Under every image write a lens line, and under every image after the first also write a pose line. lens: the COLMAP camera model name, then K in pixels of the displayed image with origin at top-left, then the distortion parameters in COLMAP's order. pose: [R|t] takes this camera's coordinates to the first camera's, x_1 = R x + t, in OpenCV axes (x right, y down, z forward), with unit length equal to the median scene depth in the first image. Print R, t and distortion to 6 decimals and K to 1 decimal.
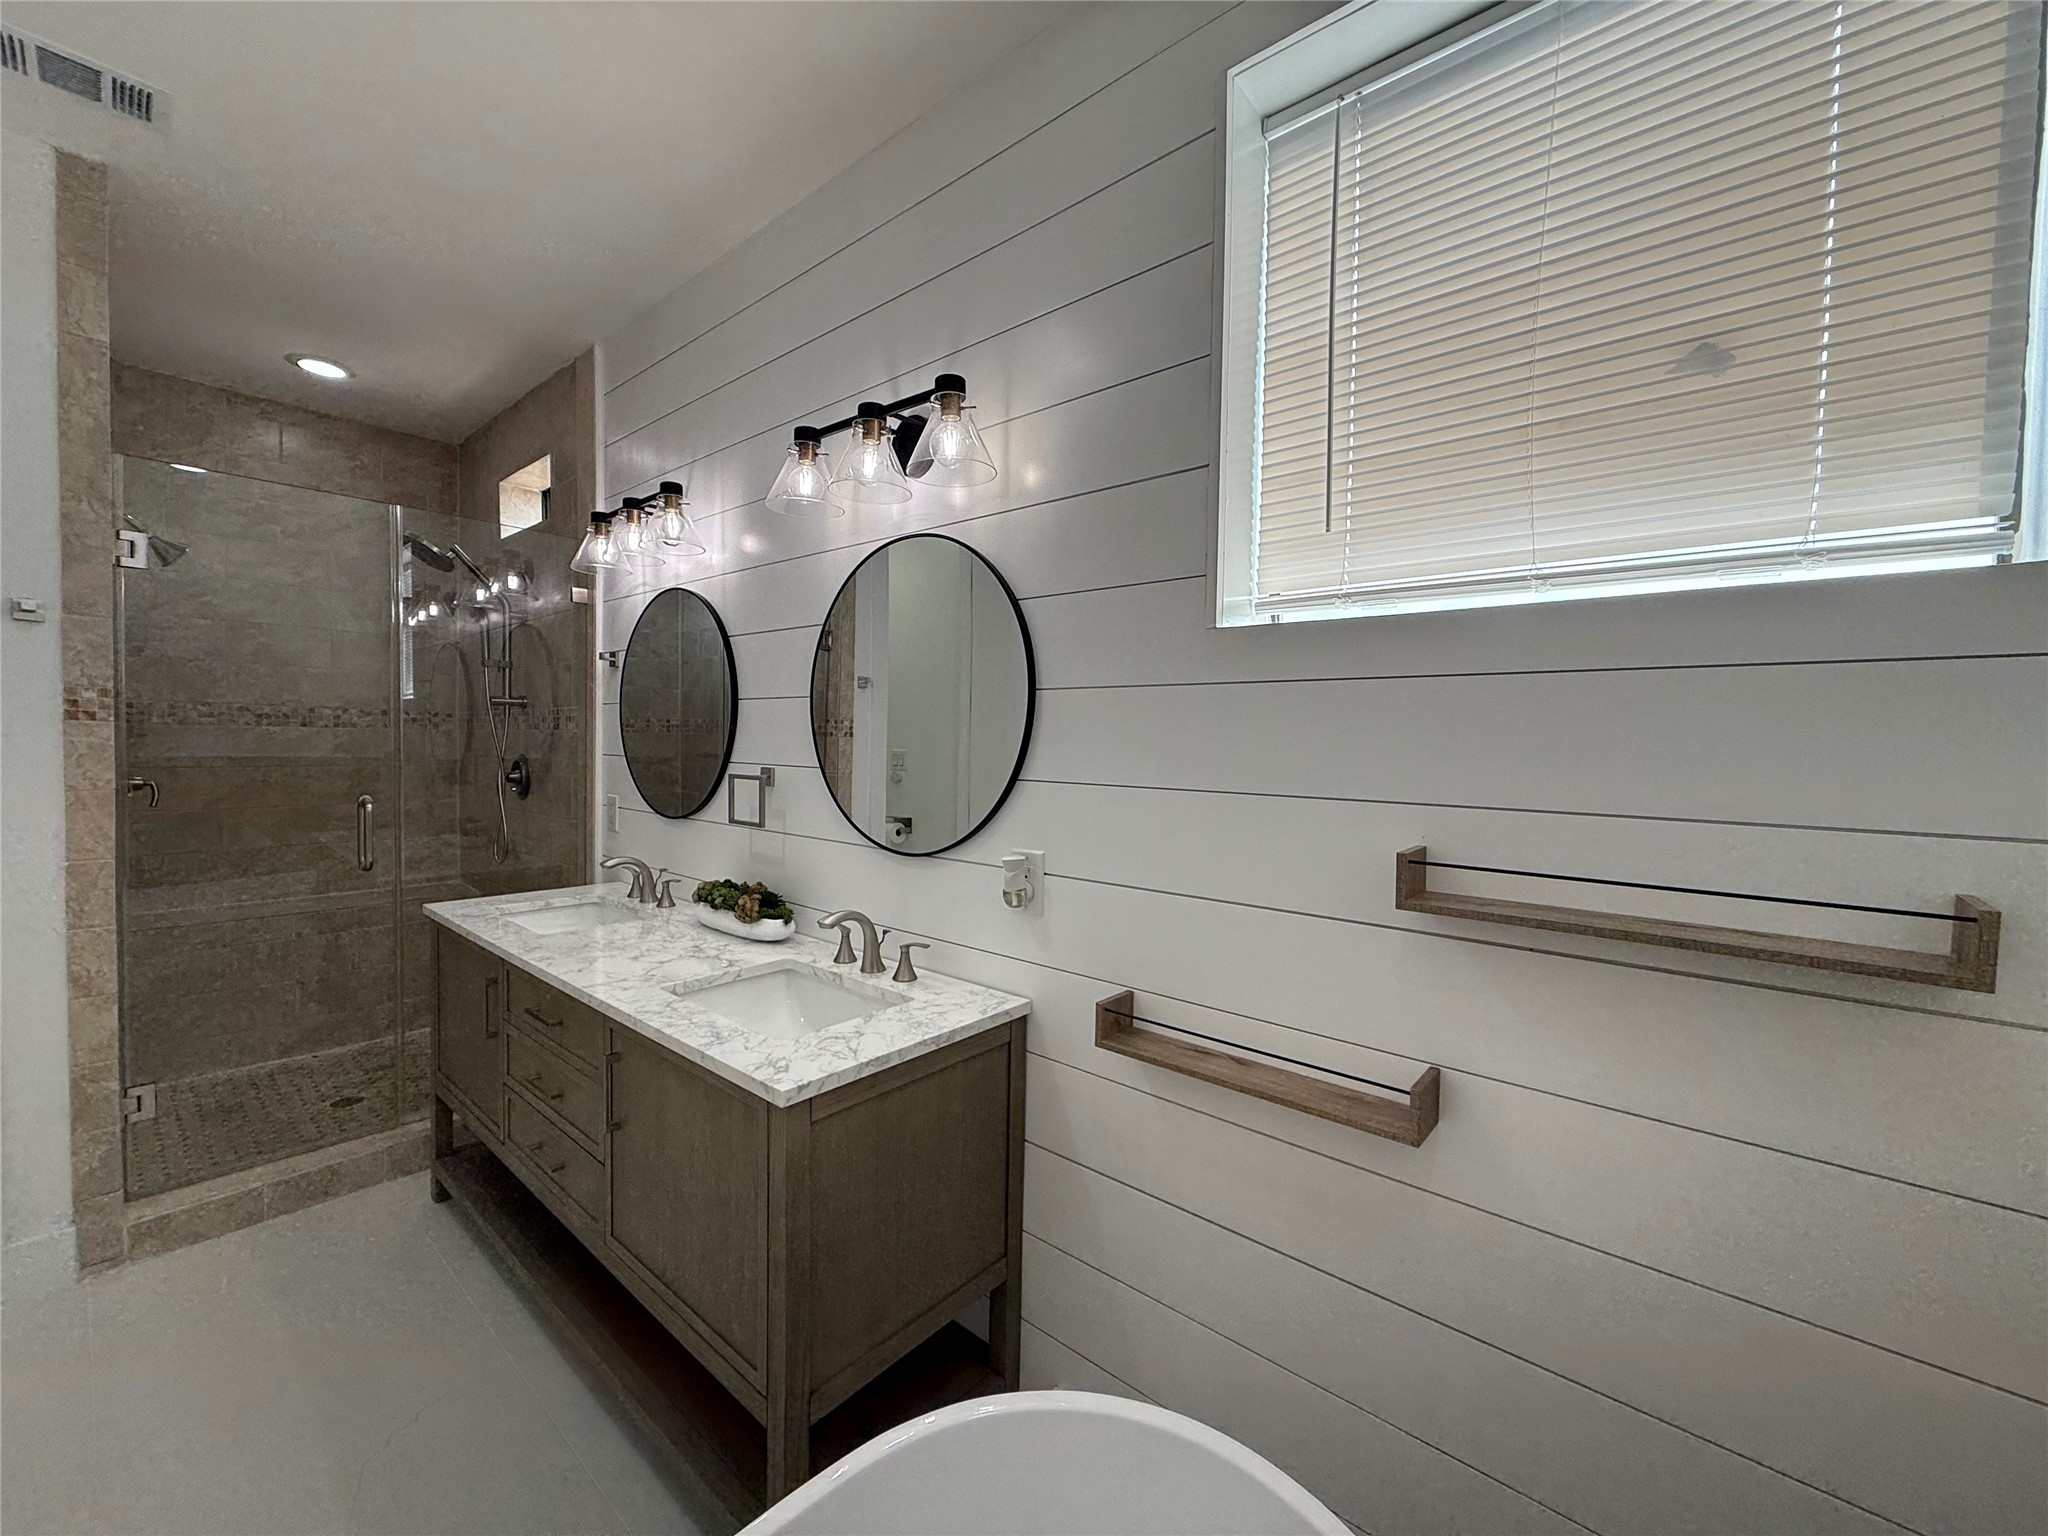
lens RADIAL K [[812.3, 0, 1021.2], [0, 812.3, 764.8], [0, 0, 1]] dist [-0.001246, 0.000791]
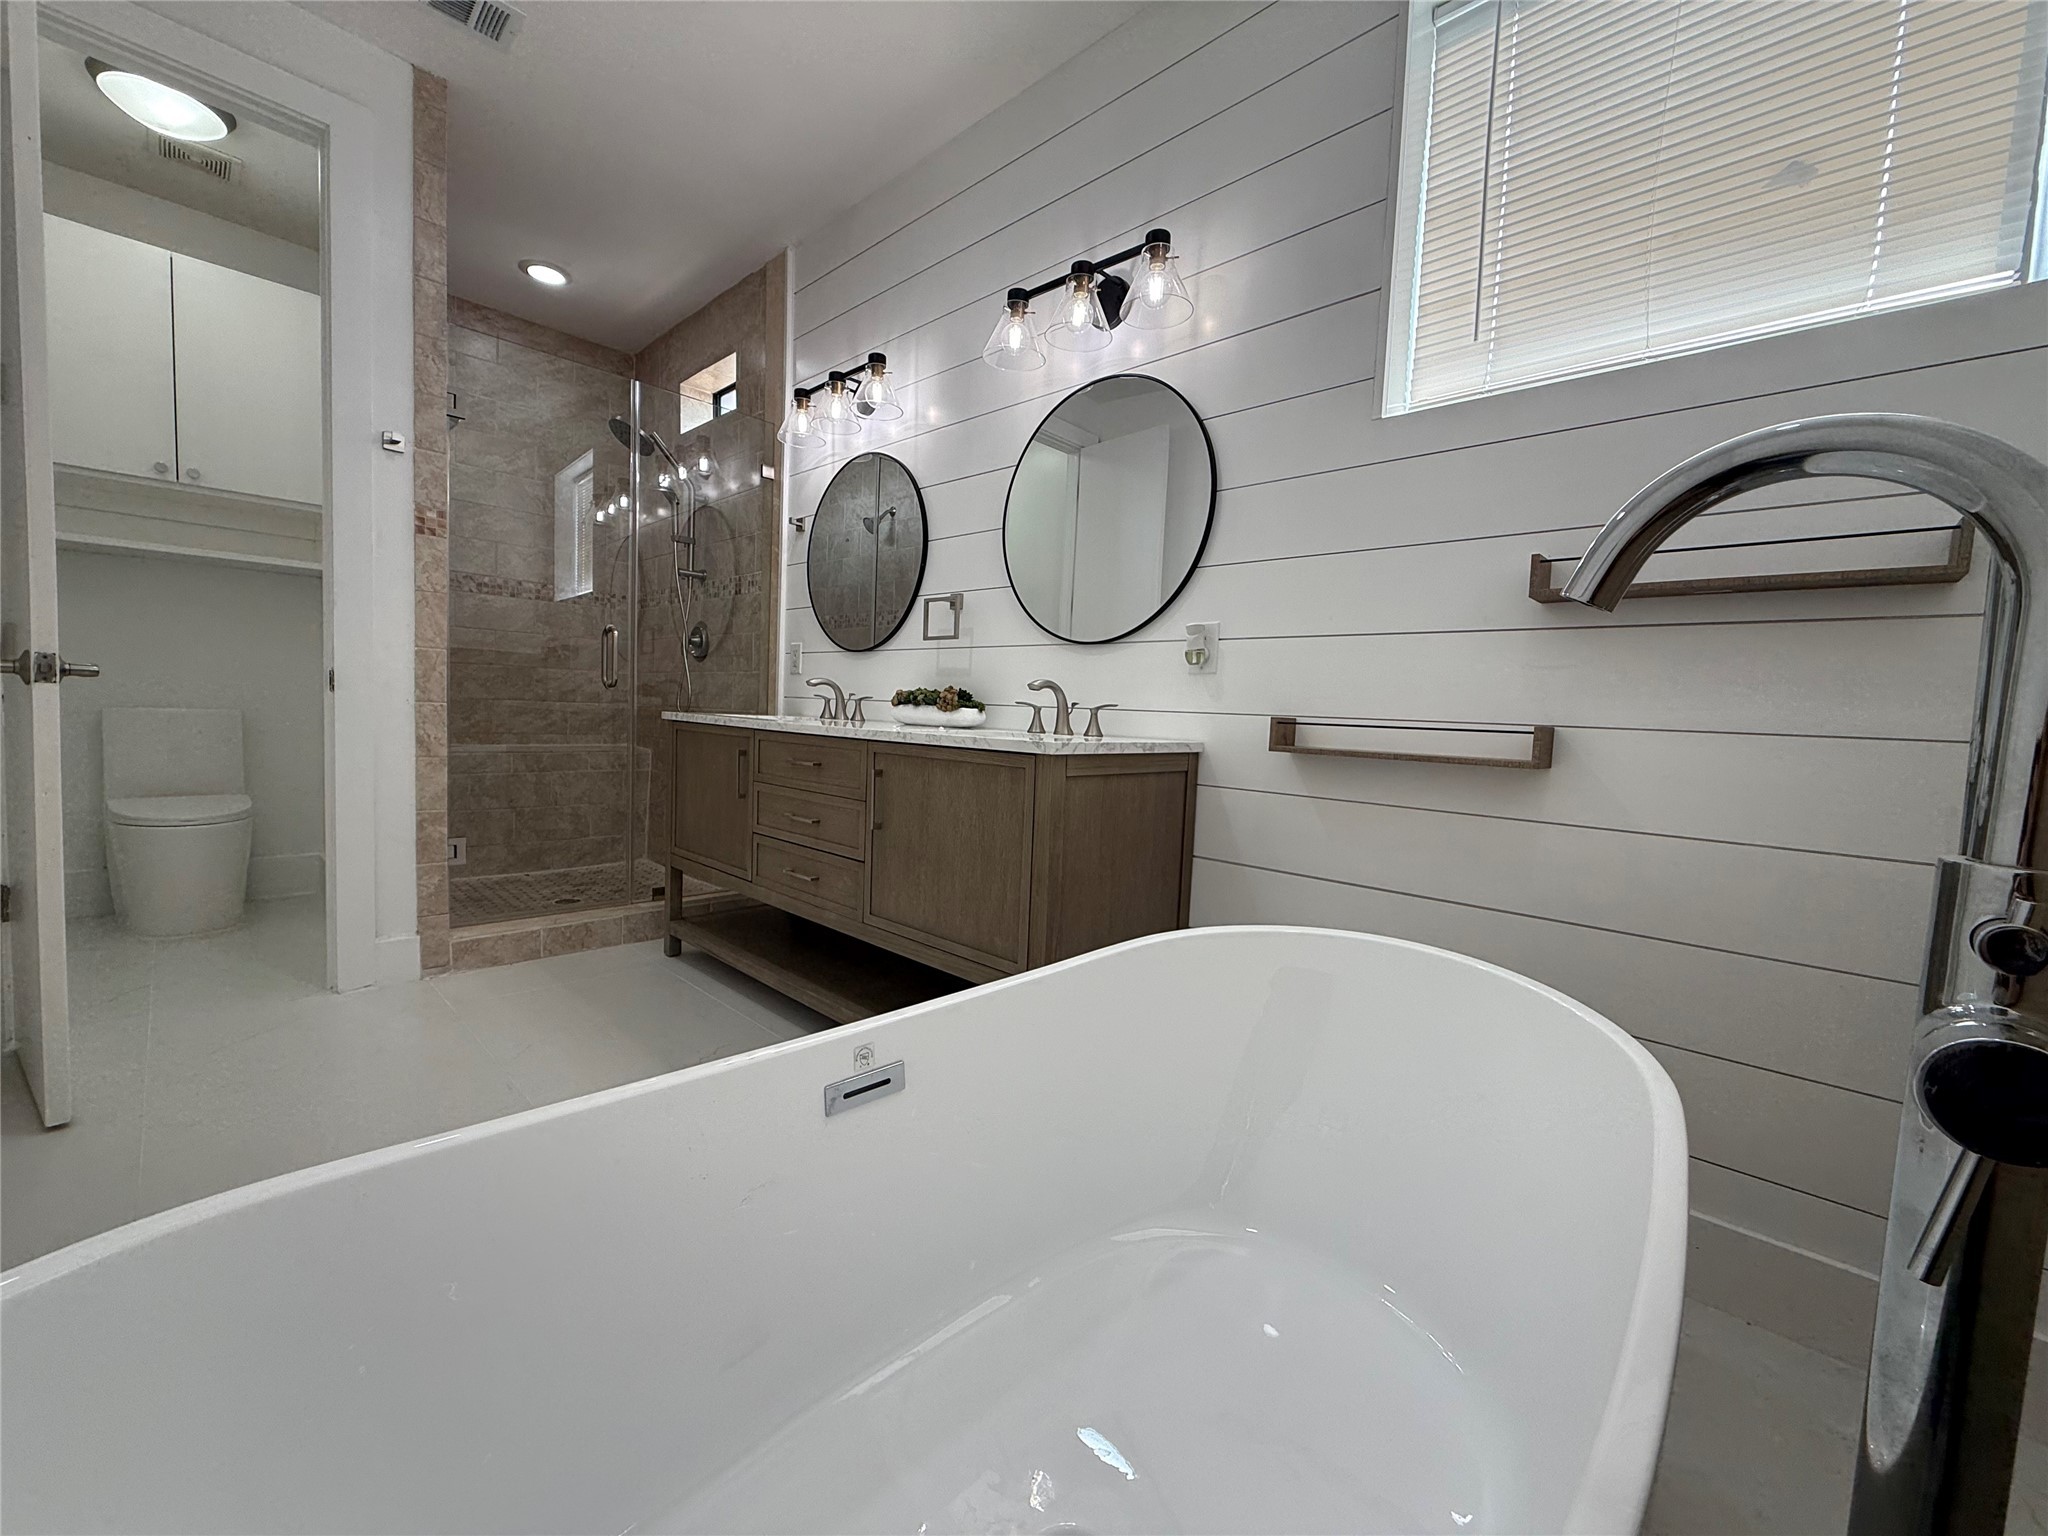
lens RADIAL K [[812.3, 0, 1021.7], [0, 812.3, 766.3], [0, 0, 1]] dist [-0.001246, 0.000791]
pose [[0.998124, 0.029717, -0.053538, -0.161654], [-0.027855, 0.998992, 0.035197, 0.235415], [0.054530, -0.033639, 0.997945, -0.217352]]
